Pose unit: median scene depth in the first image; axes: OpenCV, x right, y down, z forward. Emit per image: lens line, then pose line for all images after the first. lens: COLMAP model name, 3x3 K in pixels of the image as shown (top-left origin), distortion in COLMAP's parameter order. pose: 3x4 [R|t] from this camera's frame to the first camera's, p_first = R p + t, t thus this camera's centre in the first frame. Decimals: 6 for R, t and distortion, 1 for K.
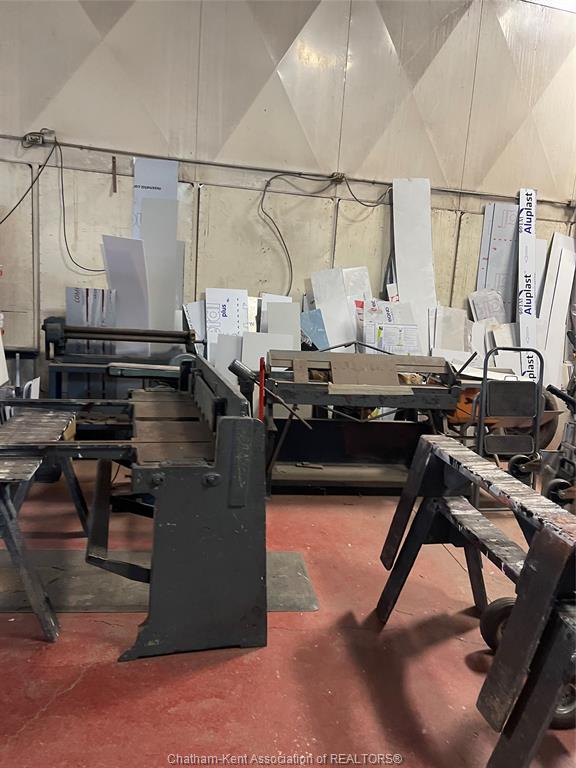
lens RADIAL K [[573.5, 0, 287.5], [0, 573.5, 380.9], [0, 0, 1]] dist [0.065745, -0.084706]
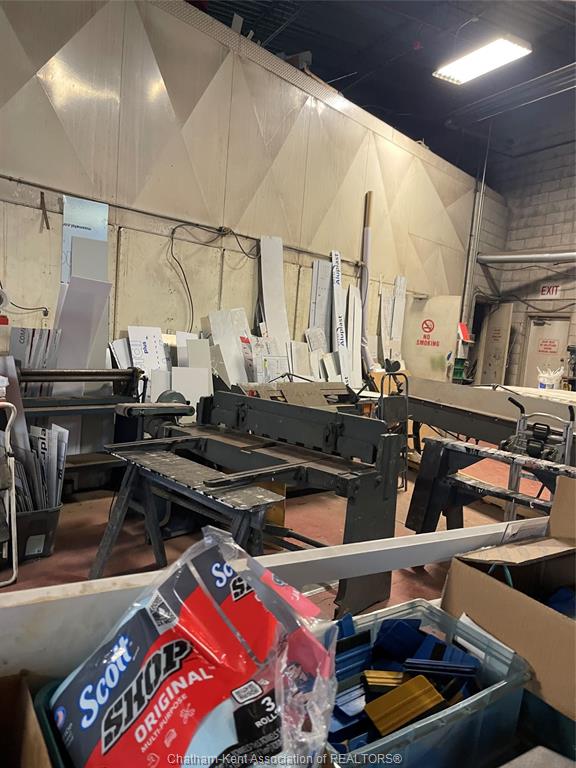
lens RADIAL K [[573.5, 0, 286.6], [0, 573.5, 390.6], [0, 0, 1]] dist [0.065745, -0.084706]
pose [[0.831799, -0.058272, 0.552009, -0.468288], [0.067593, 0.997707, 0.003468, -0.029021], [-0.550946, 0.034427, 0.833831, -0.019762]]
